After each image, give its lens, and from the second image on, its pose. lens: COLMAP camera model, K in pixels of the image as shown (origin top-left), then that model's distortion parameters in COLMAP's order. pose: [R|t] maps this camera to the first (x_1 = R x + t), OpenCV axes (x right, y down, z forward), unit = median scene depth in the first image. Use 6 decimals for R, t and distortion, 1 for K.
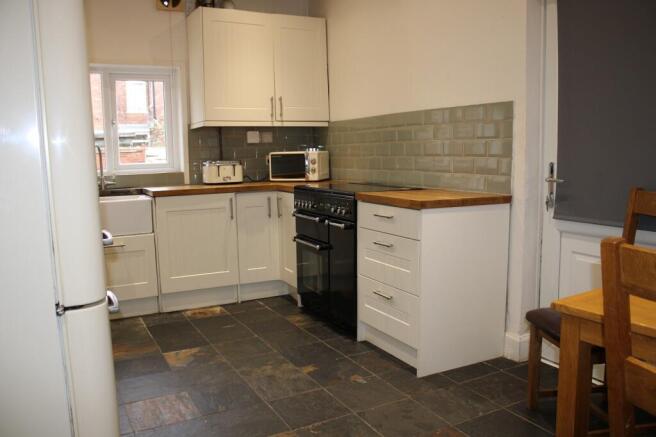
lens RADIAL K [[596.2, 0, 327.6], [0, 596.2, 220.2], [0, 0, 1]] dist [-0.001659, 0.037300]
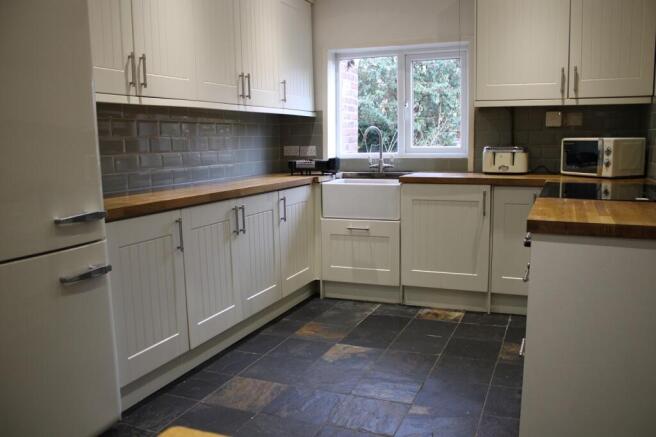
lens RADIAL K [[596.2, 0, 328.6], [0, 596.2, 217.3], [0, 0, 1]] dist [-0.001659, 0.037300]
pose [[0.678121, 0.116141, -0.725715, 0.289168], [-0.097424, 0.992926, 0.067870, -0.033164], [0.728464, 0.024678, 0.684639, 0.234714]]
